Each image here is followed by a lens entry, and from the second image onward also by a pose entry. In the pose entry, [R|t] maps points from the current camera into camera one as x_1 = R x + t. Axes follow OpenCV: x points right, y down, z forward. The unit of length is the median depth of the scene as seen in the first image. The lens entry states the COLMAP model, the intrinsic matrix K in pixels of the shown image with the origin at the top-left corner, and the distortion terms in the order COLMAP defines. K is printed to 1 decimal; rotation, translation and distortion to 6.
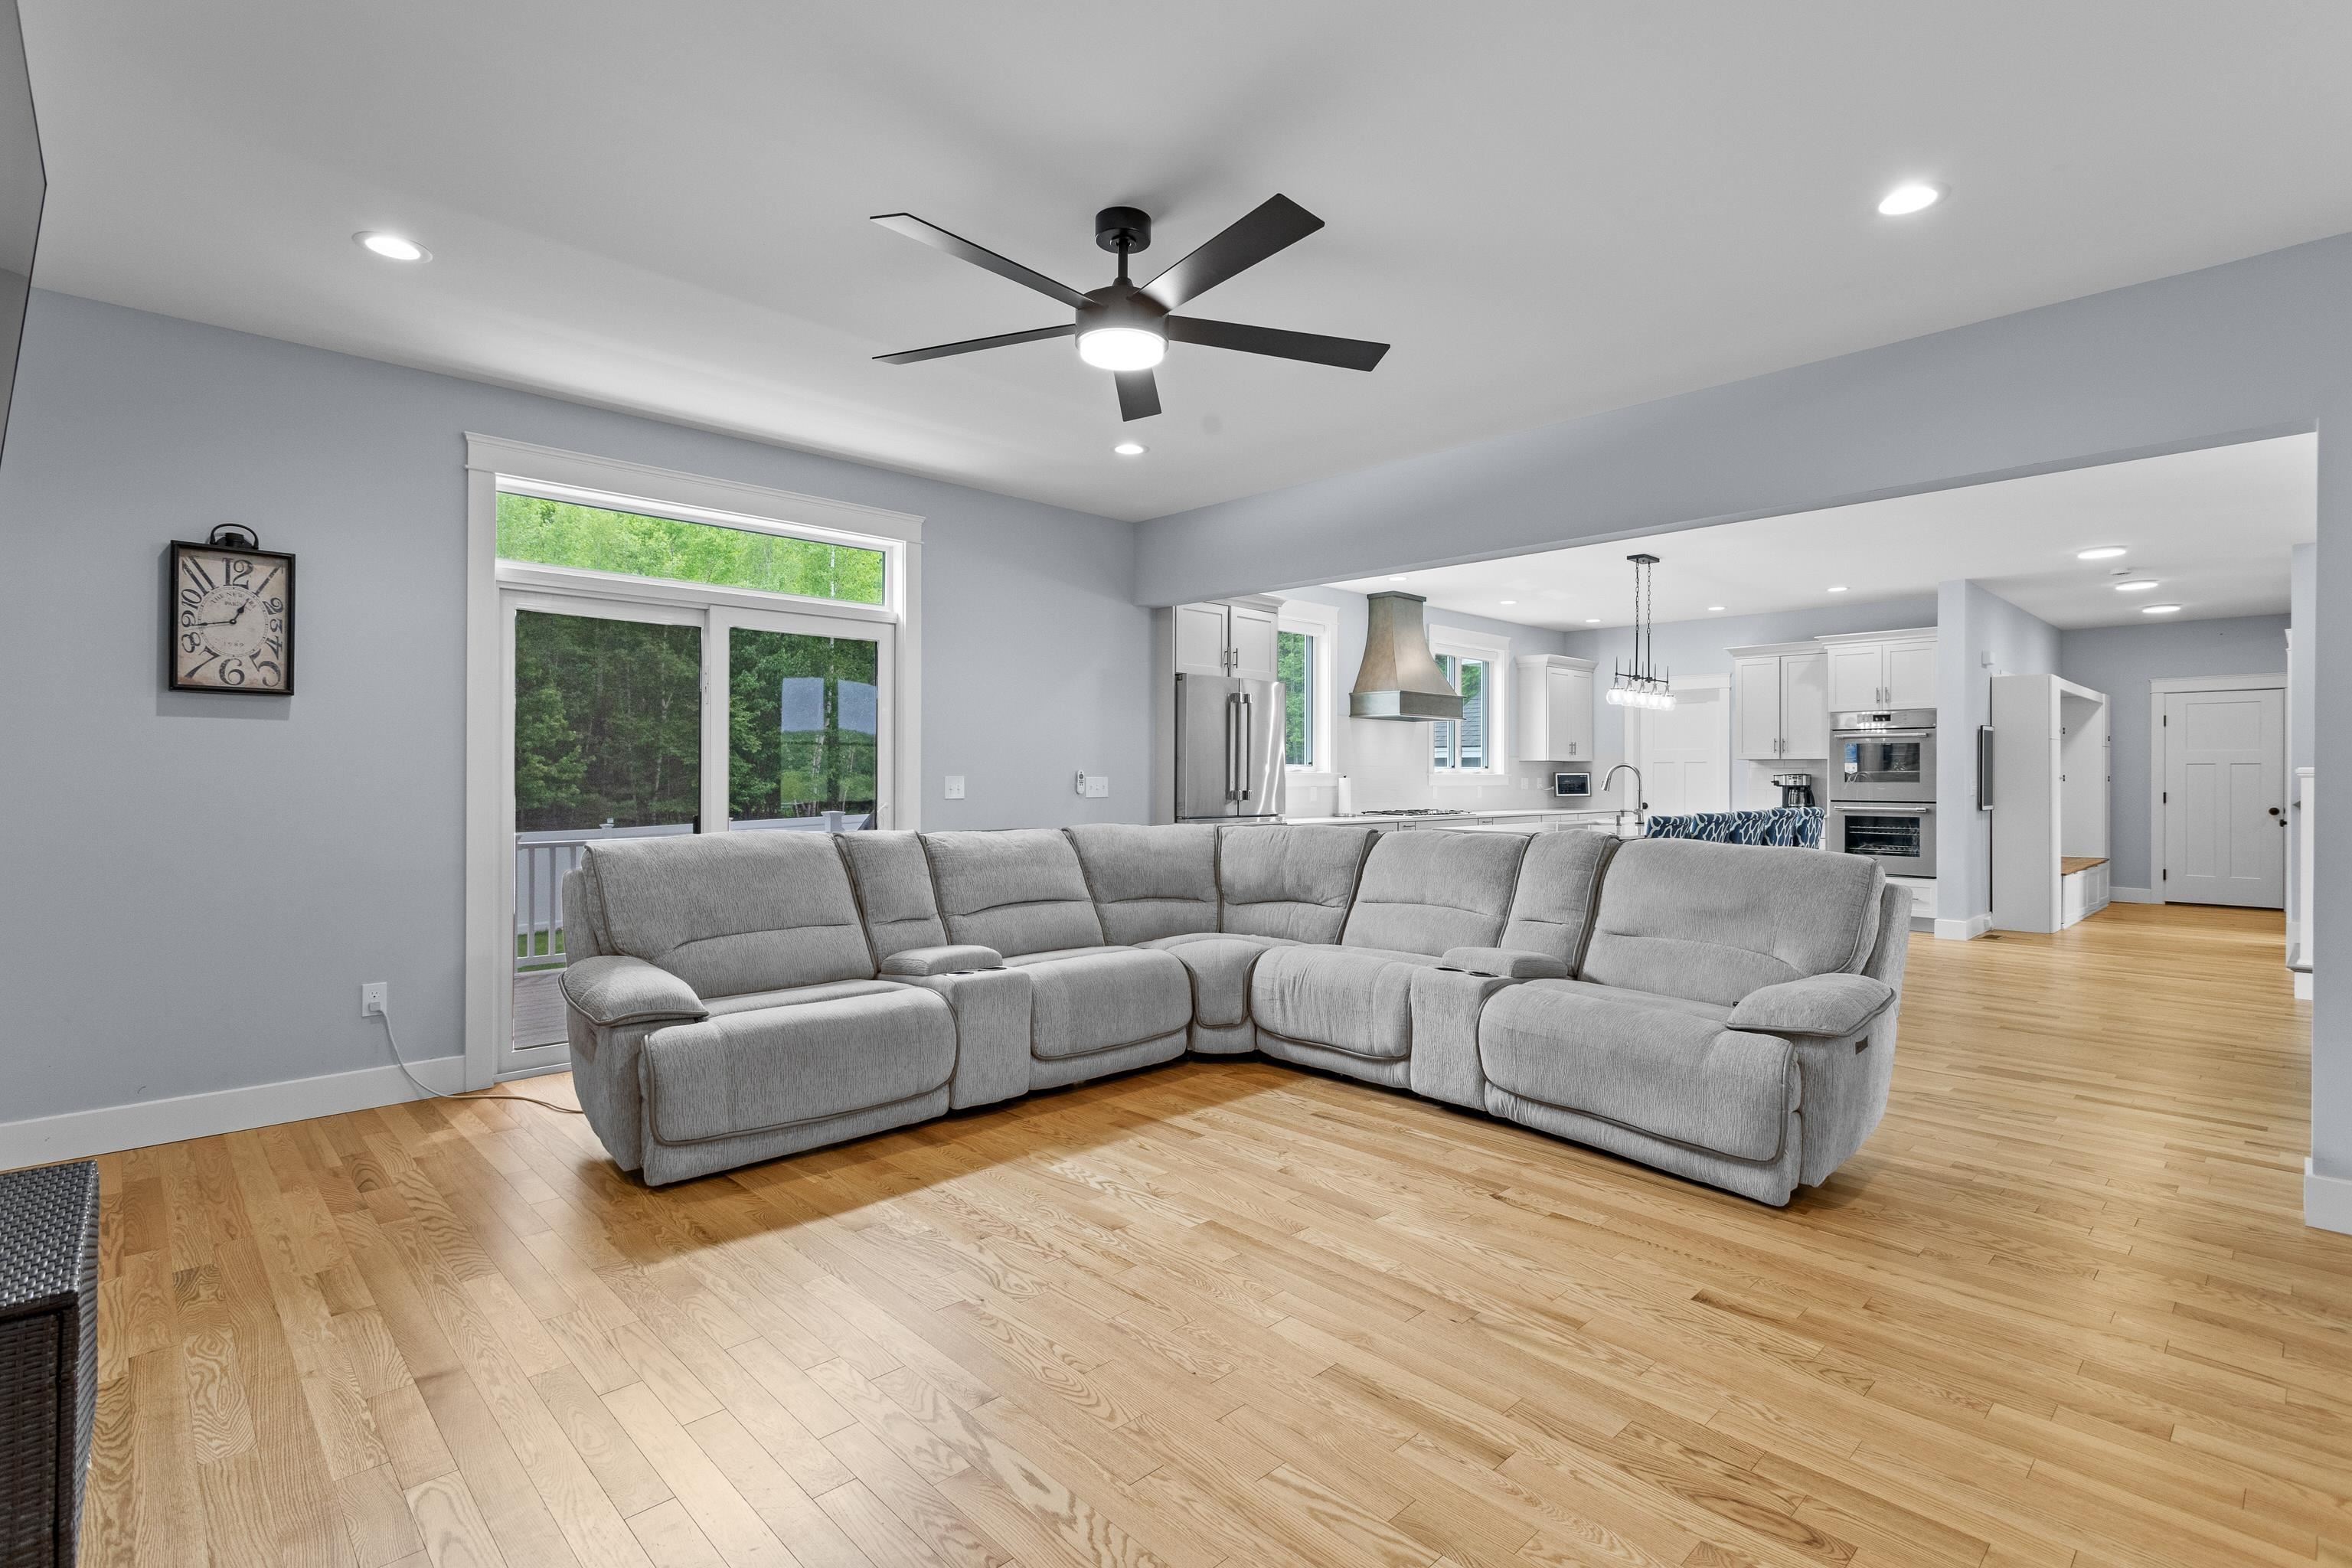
lens RADIAL K [[1123.6, 0, 1180.0], [0, 1123.6, 785.8], [0, 0, 1]] dist [-0.001530, 0.002679]
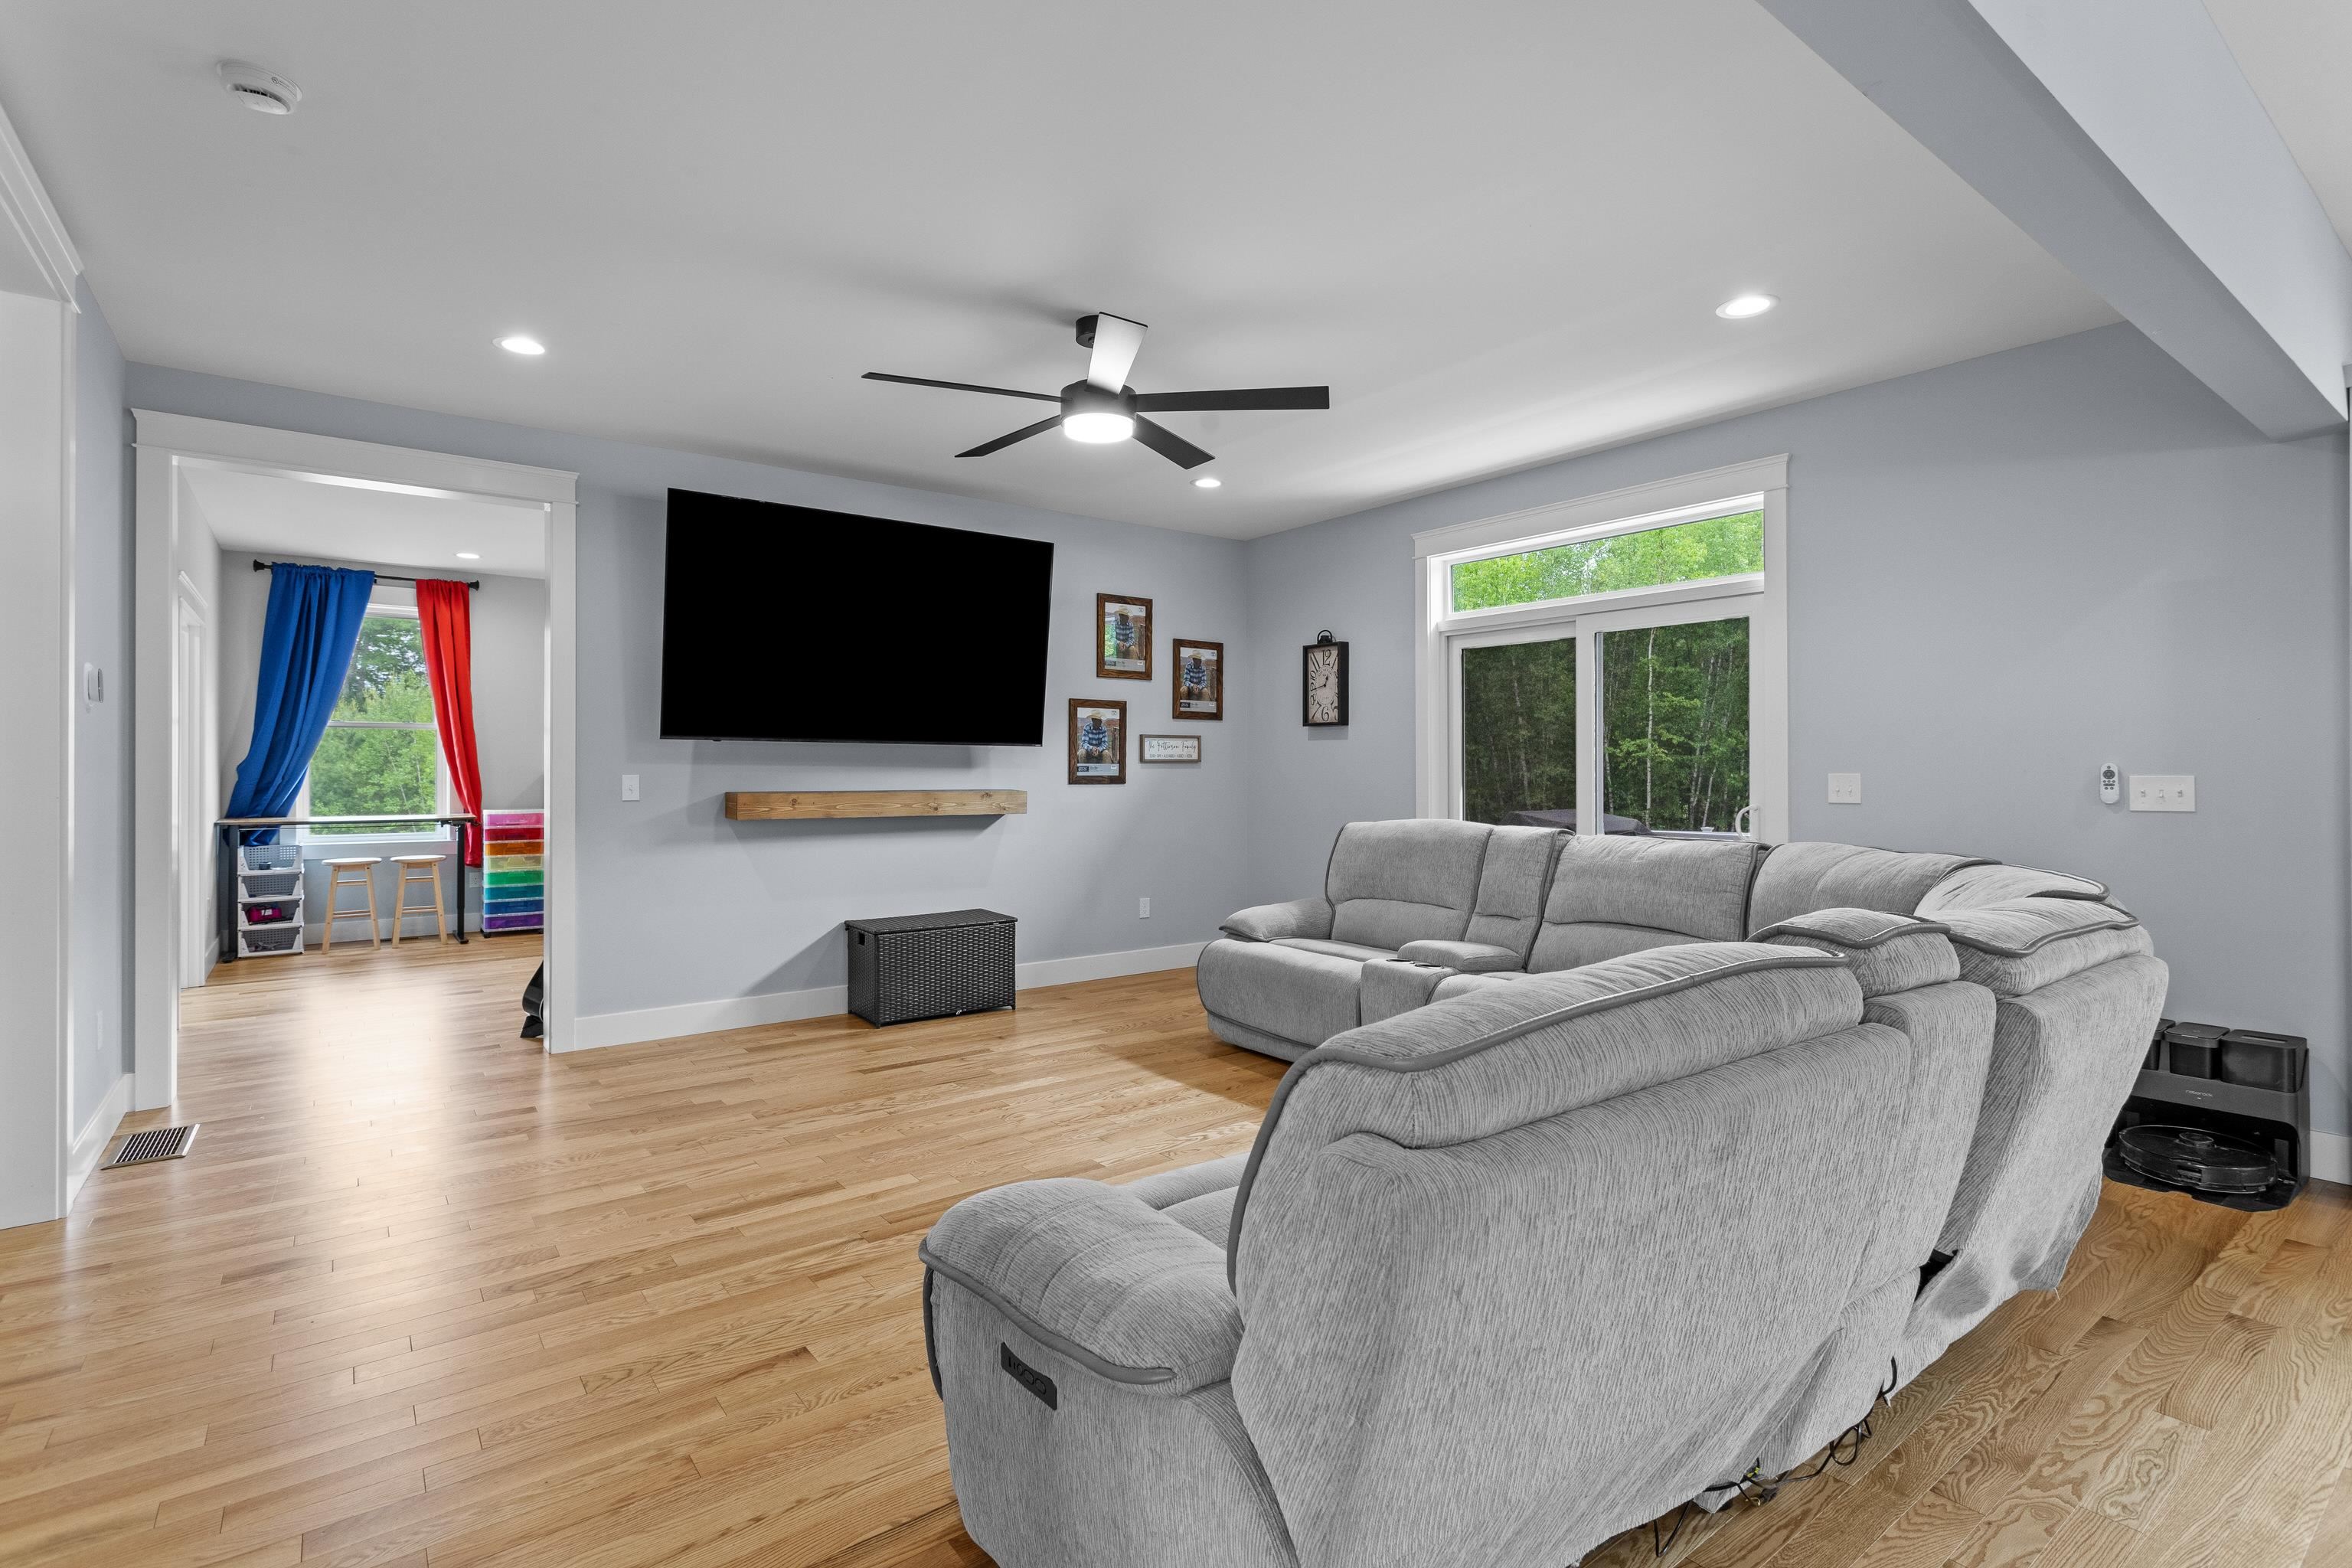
lens RADIAL K [[1123.6, 0, 1189.2], [0, 1123.6, 771.9], [0, 0, 1]] dist [-0.001530, 0.002679]
pose [[-0.119724, -0.000896, -0.992807, 0.421693], [-0.009237, 0.999957, 0.000212, -0.003871], [0.992764, 0.009195, -0.119727, 0.450949]]
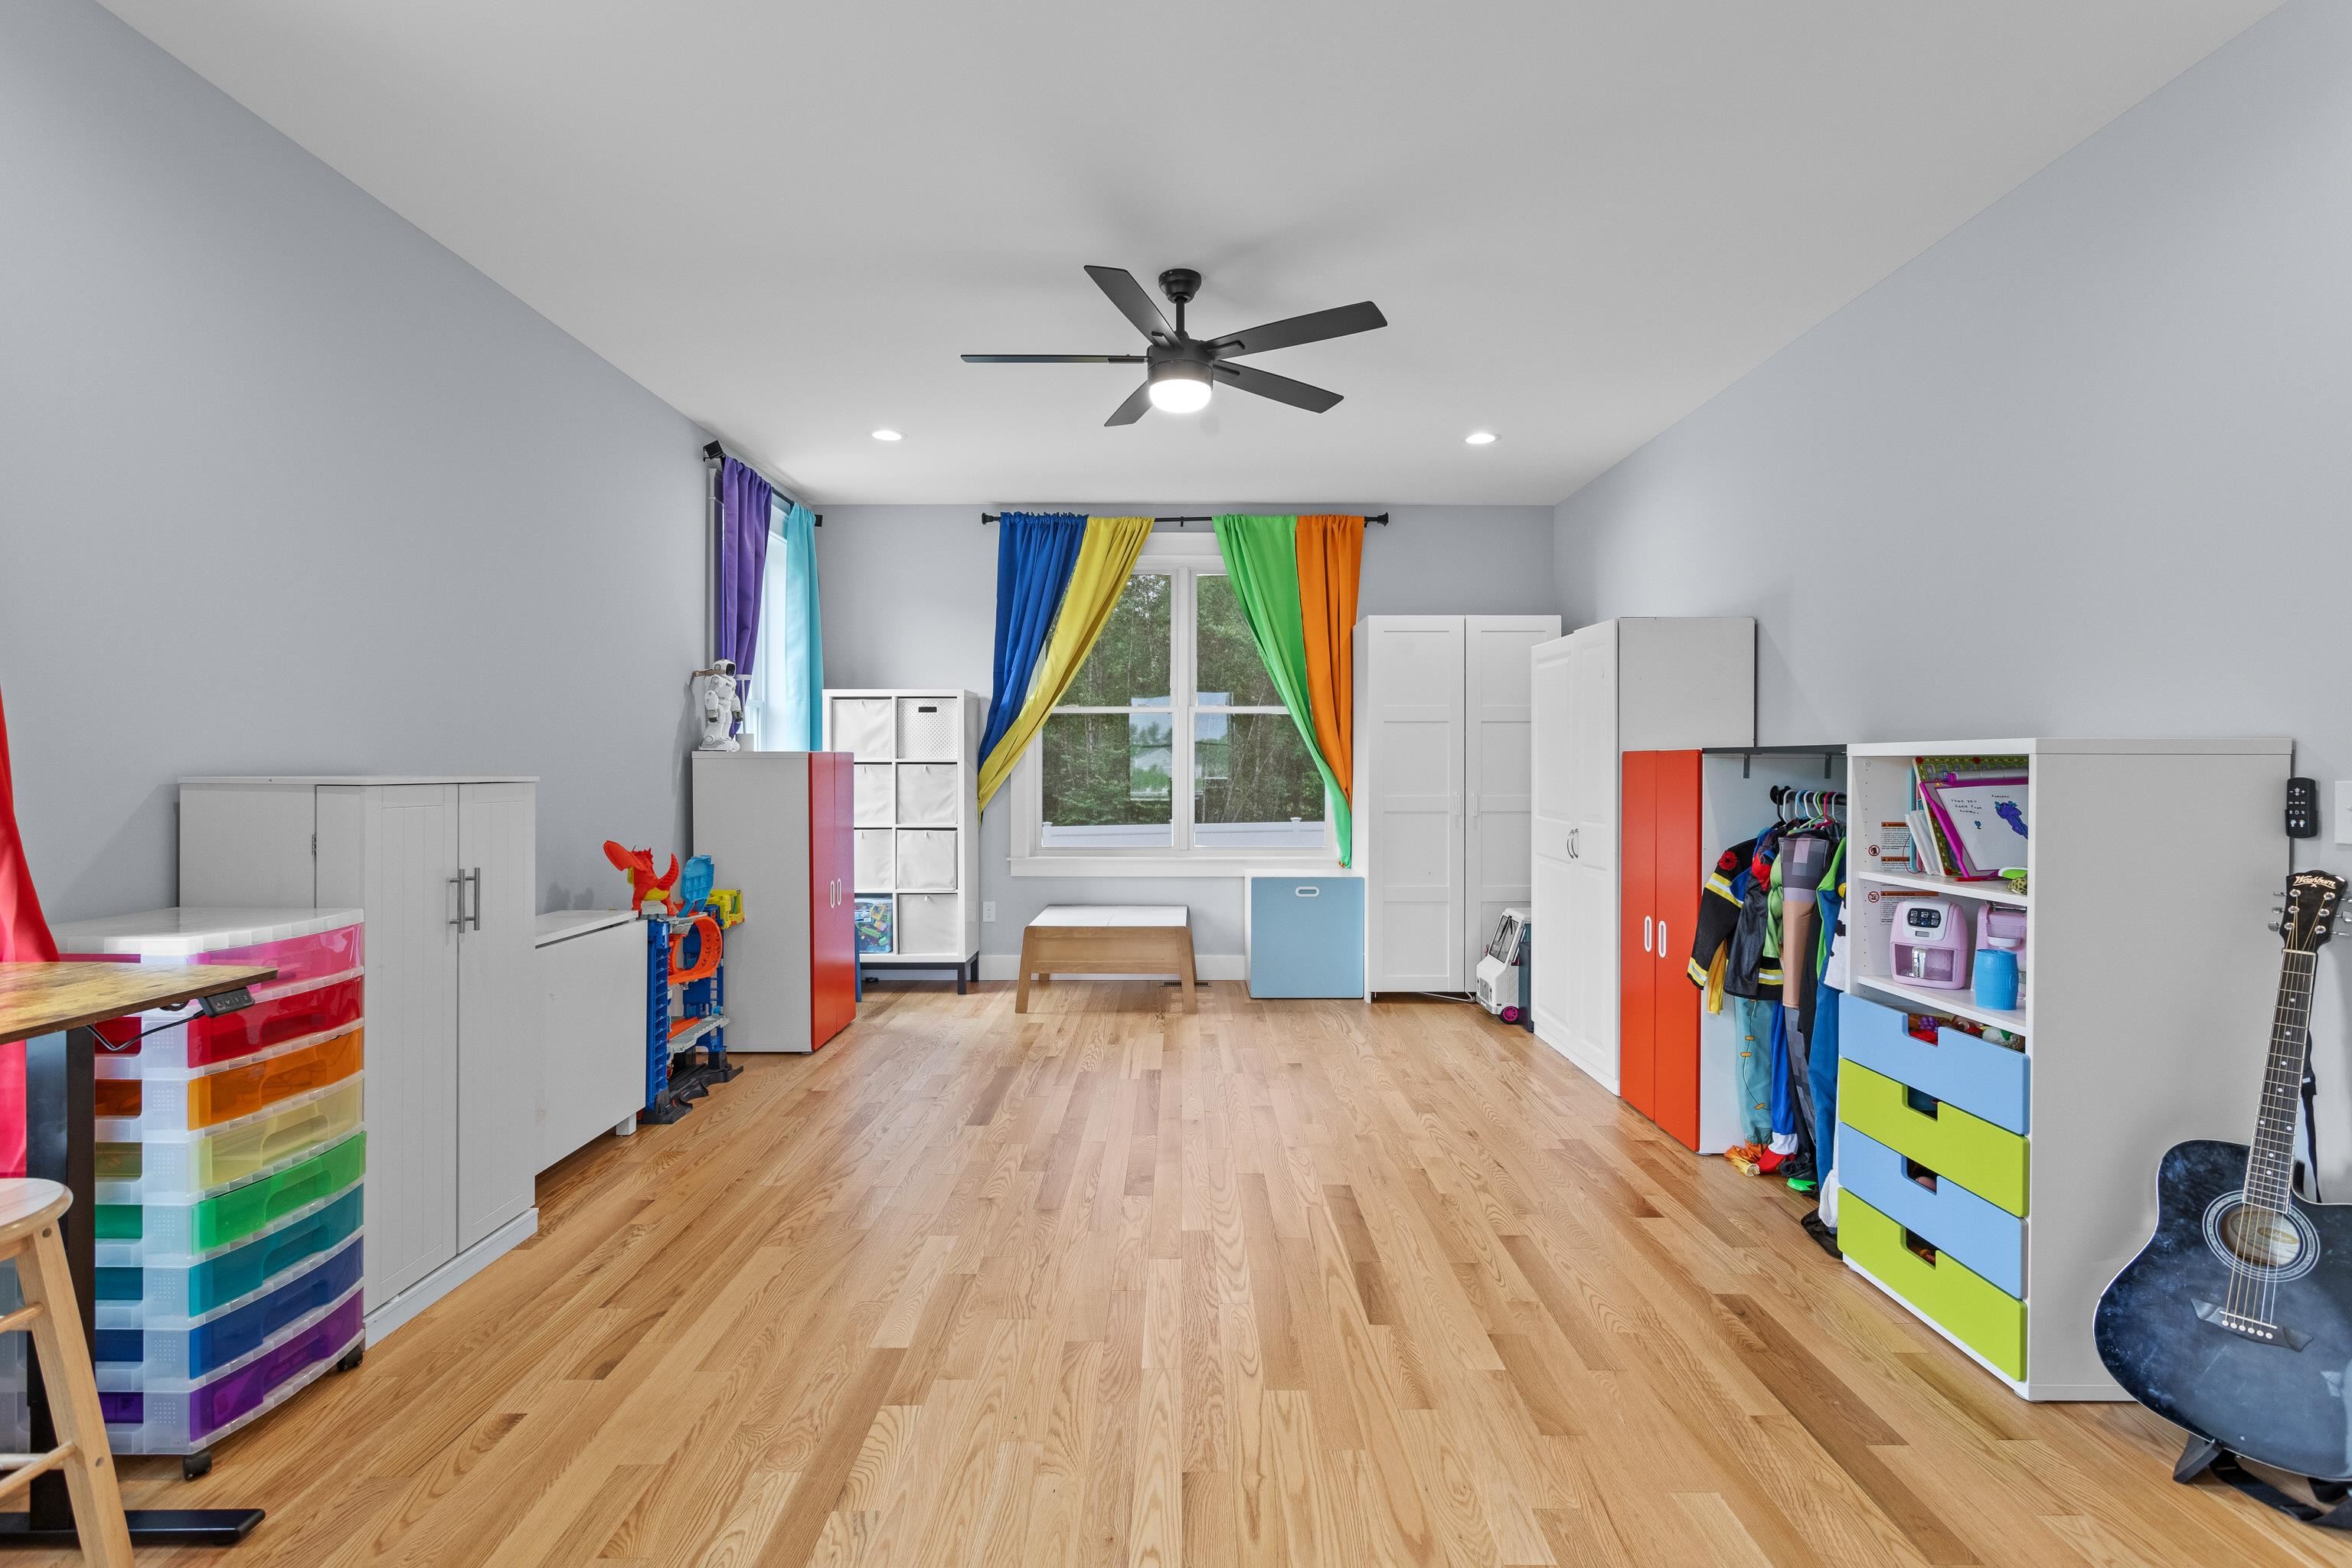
lens RADIAL K [[1123.6, 0, 1165.3], [0, 1123.6, 773.0], [0, 0, 1]] dist [-0.001530, 0.002679]
pose [[0.725435, 0.006765, -0.688258, -0.215197], [-0.009781, 0.999952, -0.000480, -0.000228], [0.688221, 0.007080, 0.725466, -0.358818]]
